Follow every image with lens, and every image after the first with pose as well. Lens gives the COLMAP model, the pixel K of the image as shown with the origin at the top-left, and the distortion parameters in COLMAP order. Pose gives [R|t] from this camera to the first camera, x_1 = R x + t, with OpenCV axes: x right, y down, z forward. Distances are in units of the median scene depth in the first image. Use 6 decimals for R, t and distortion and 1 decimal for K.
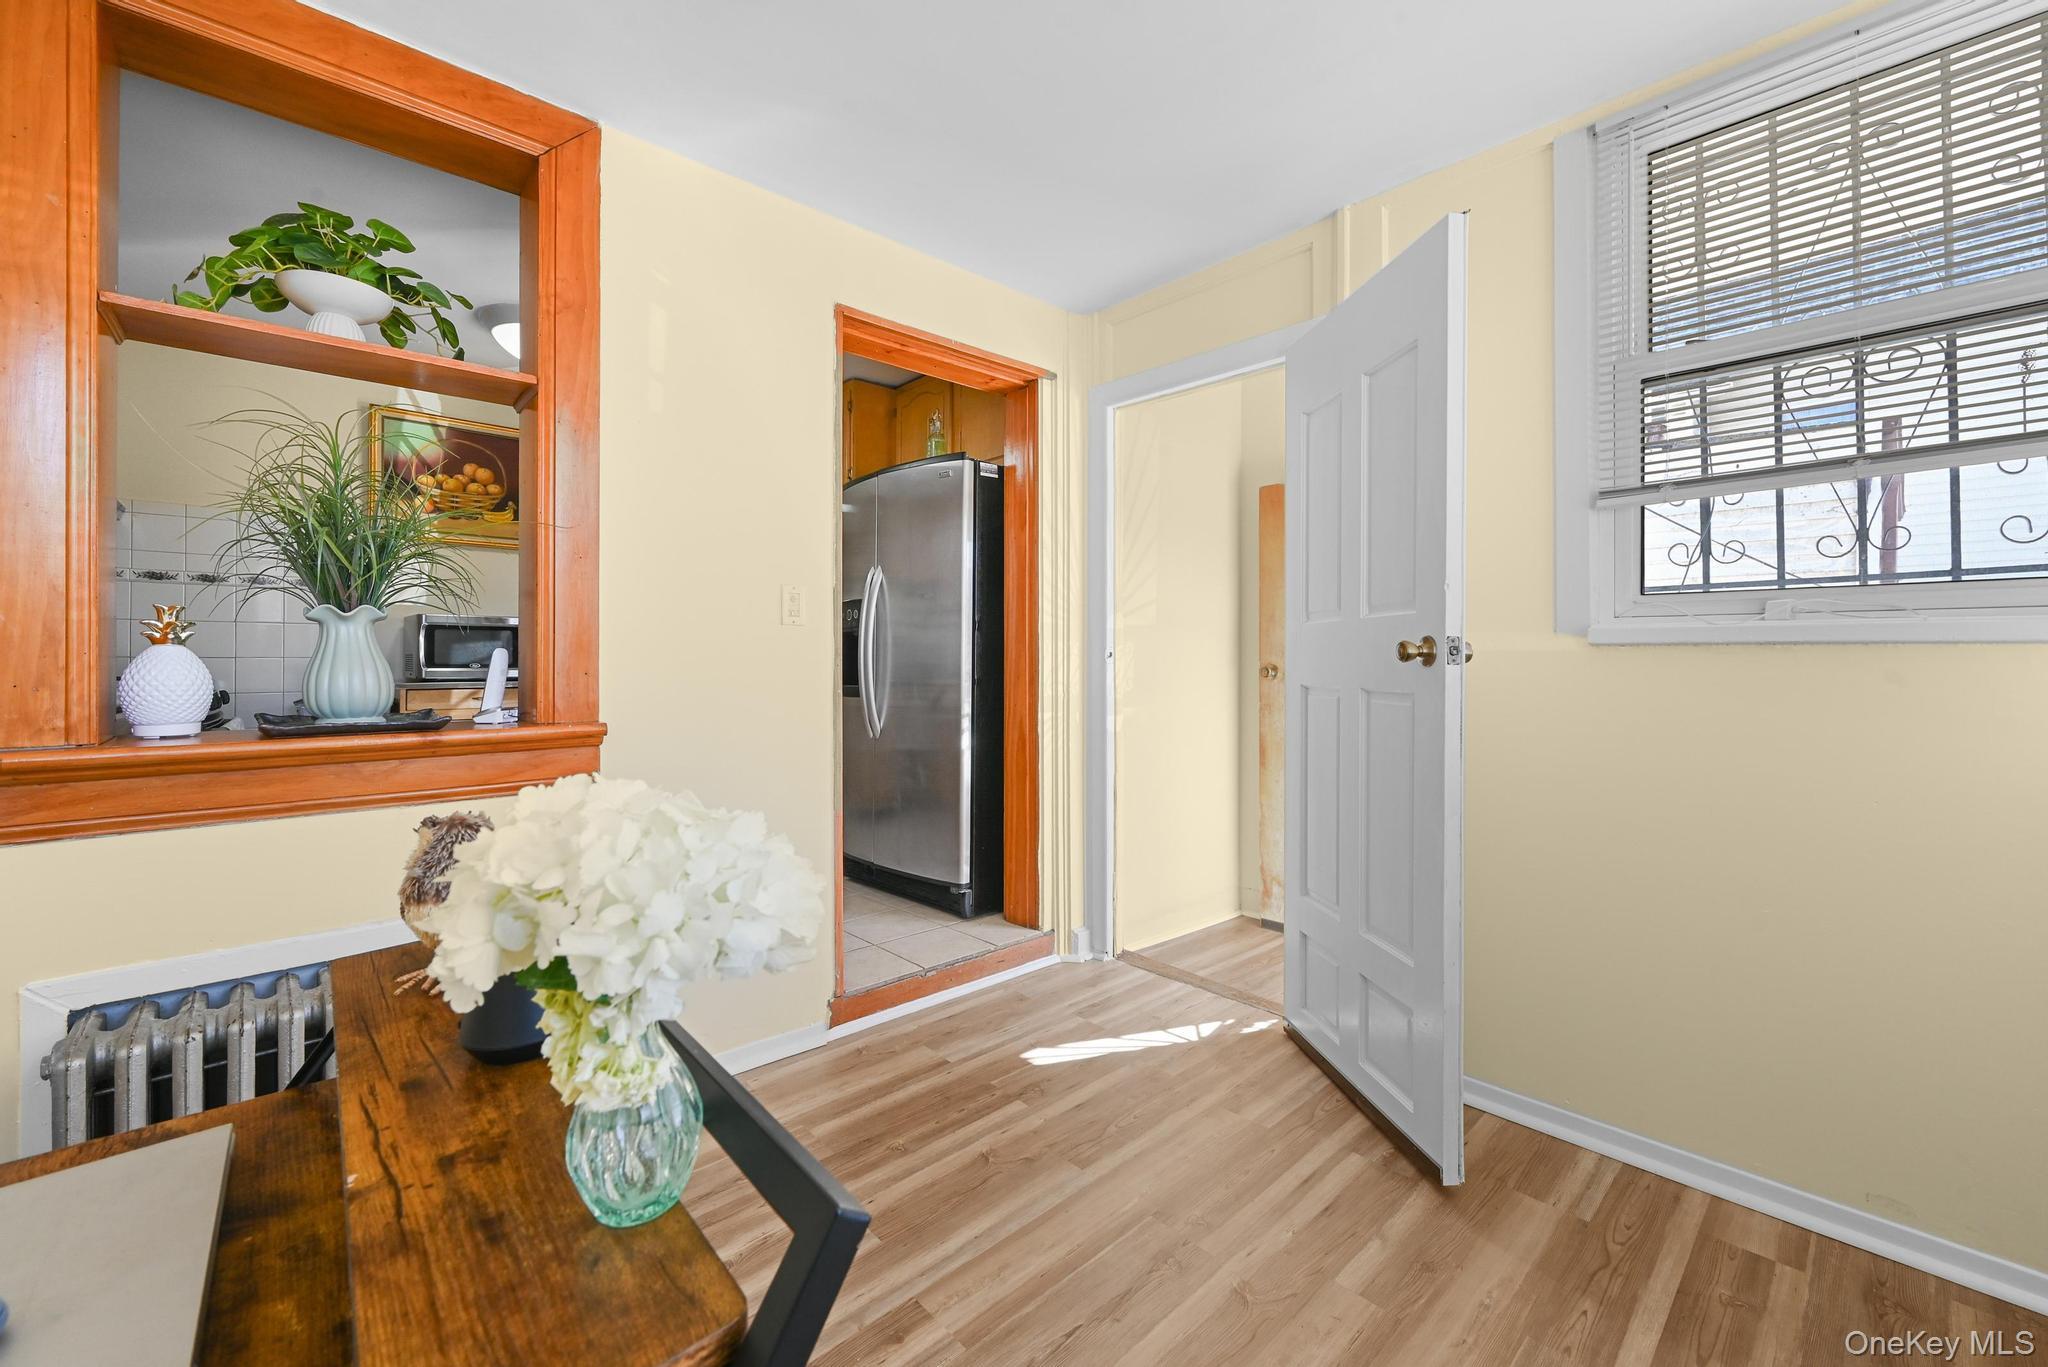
lens RADIAL K [[816.3, 0, 1023.7], [0, 816.3, 669.0], [0, 0, 1]] dist [-0.001734, 0.000197]
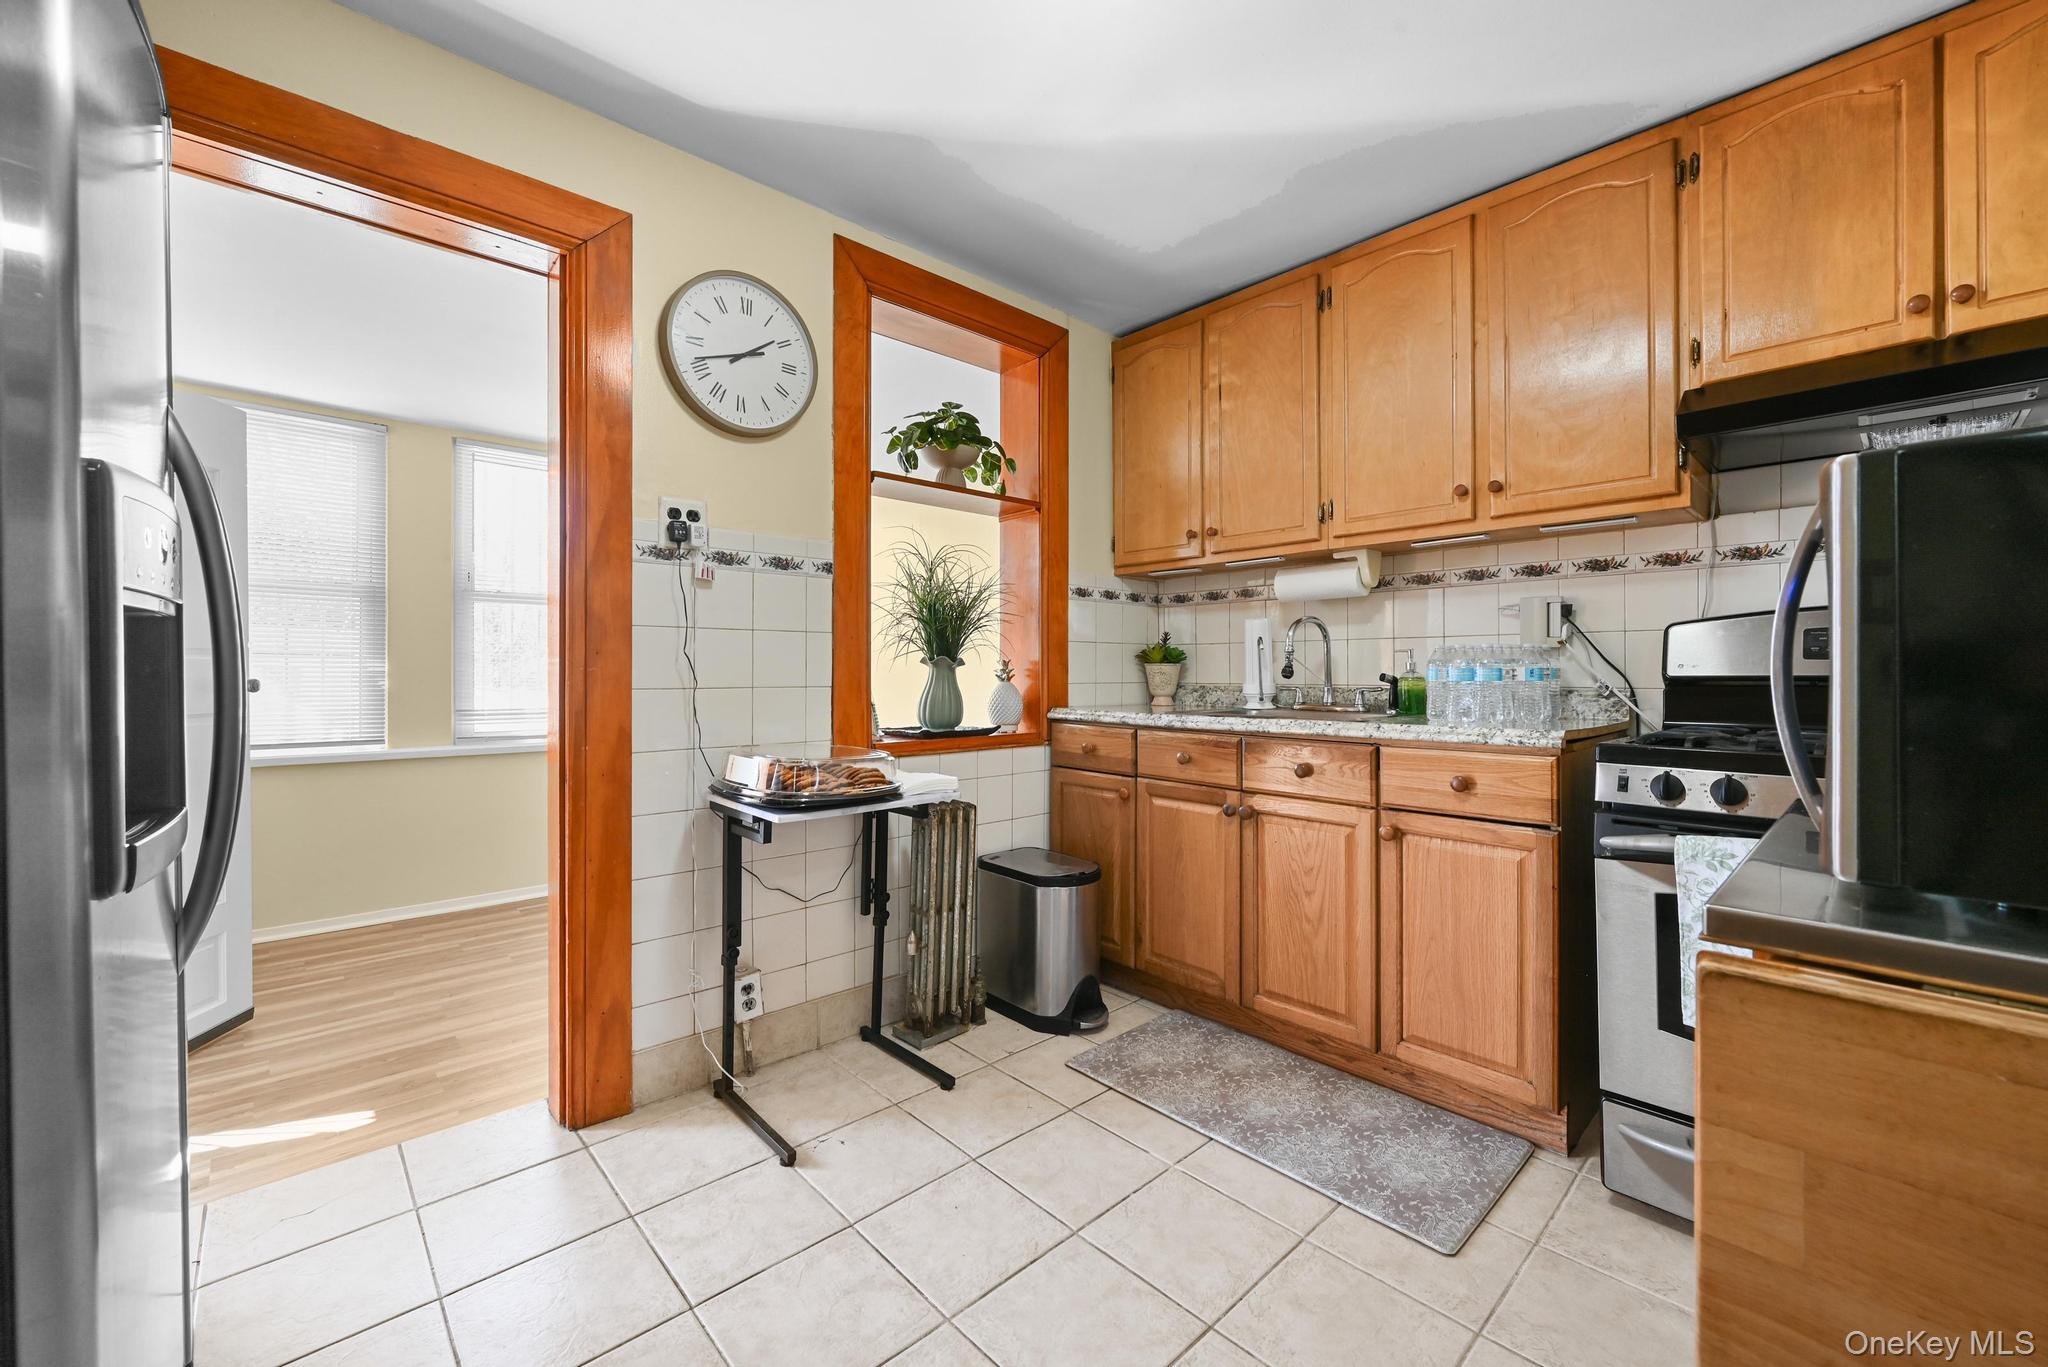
lens RADIAL K [[816.3, 0, 1026.0], [0, 816.3, 670.4], [0, 0, 1]] dist [-0.001734, 0.000197]
pose [[-0.999917, -0.002248, -0.012713, -0.424119], [-0.002286, 0.999993, 0.002967, -0.025136], [0.012706, 0.002996, -0.999915, 1.120122]]
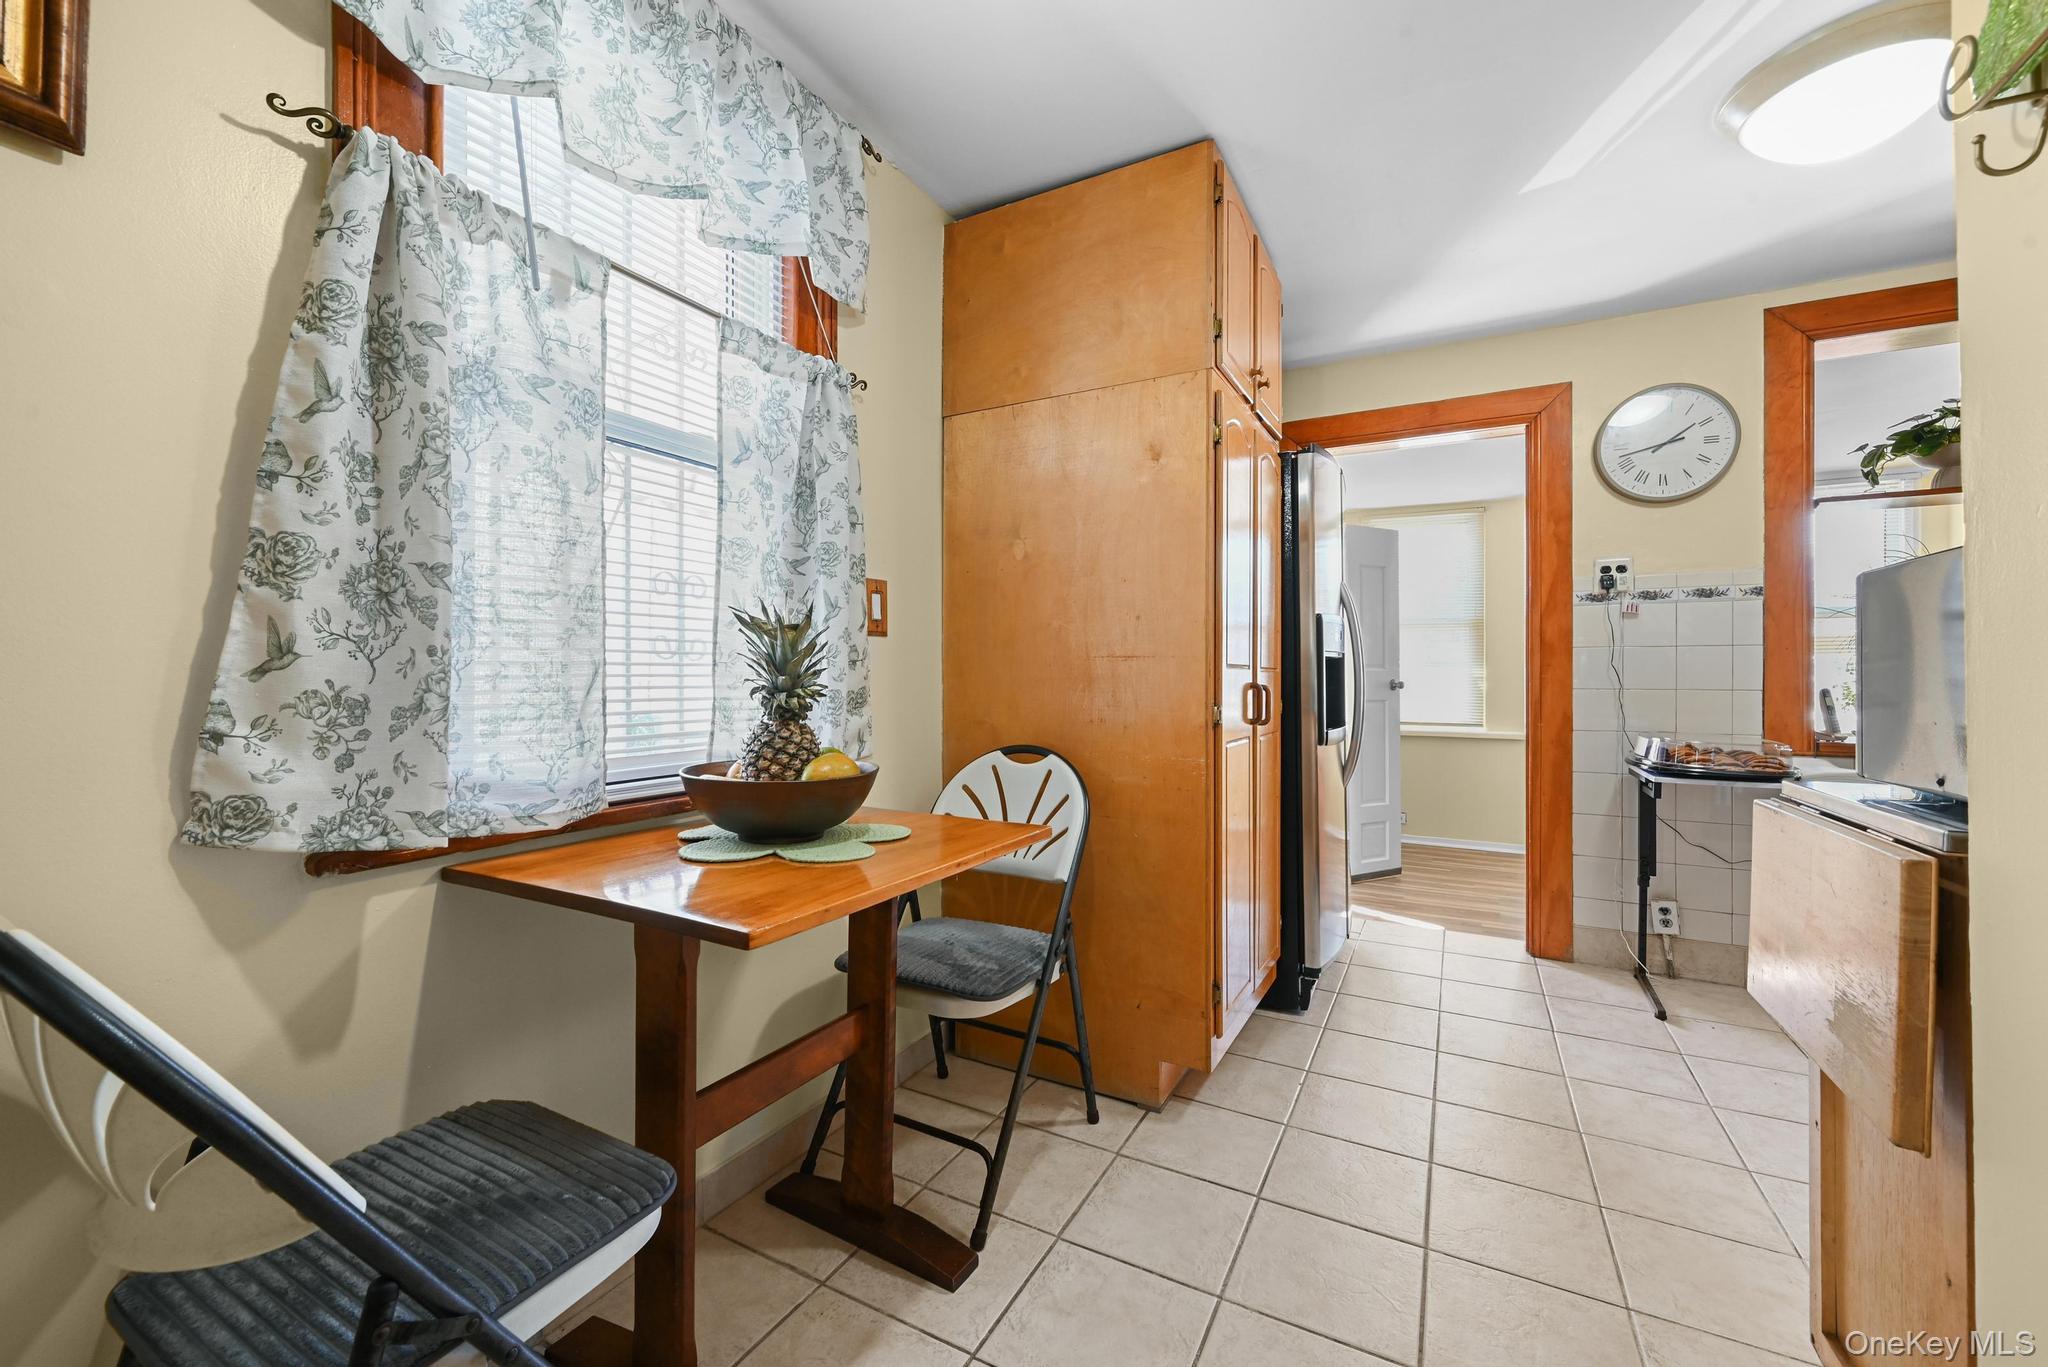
lens RADIAL K [[816.3, 0, 1019.2], [0, 816.3, 671.8], [0, 0, 1]] dist [-0.001734, 0.000197]
pose [[-0.332340, 0.003750, 0.943152, -0.779879], [0.001358, 0.999993, -0.003498, -0.025905], [-0.943159, 0.000118, -0.332343, 1.395614]]
